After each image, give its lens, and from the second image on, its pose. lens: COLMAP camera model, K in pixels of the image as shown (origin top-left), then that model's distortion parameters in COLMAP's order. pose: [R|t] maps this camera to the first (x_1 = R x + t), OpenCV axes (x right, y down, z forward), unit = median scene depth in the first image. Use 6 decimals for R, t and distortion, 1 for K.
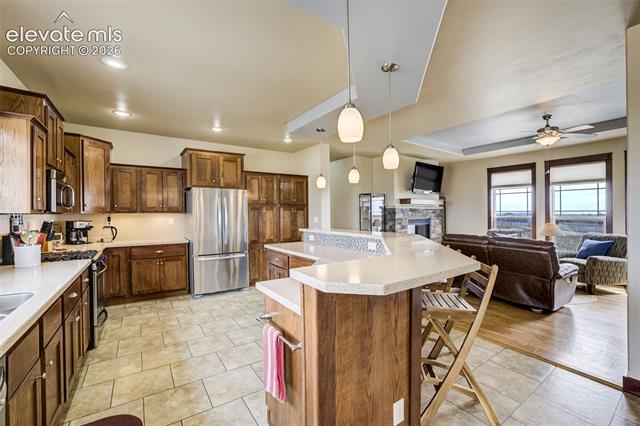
lens RADIAL K [[271.2, 0, 321.3], [0, 271.2, 216.8], [0, 0, 1]] dist [-0.015897, 0.000007]
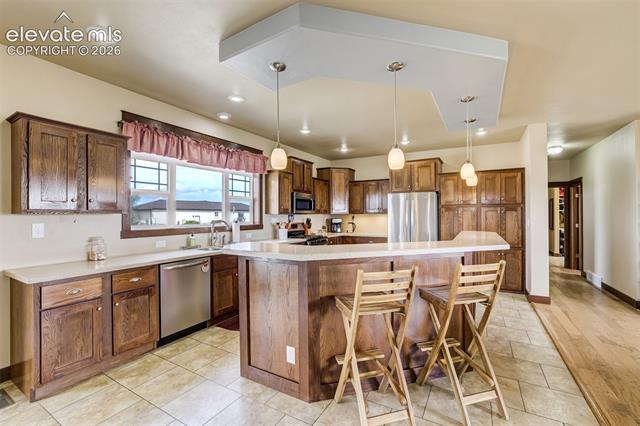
lens RADIAL K [[276.9, 0, 327.4], [0, 276.9, 214.8], [0, 0, 1]] dist [-0.042233, 0.012843]
pose [[0.443290, 0.002920, -0.896374, 0.549606], [-0.013684, 0.999900, -0.003509, -0.001473], [0.896274, 0.013821, 0.443286, 0.174689]]
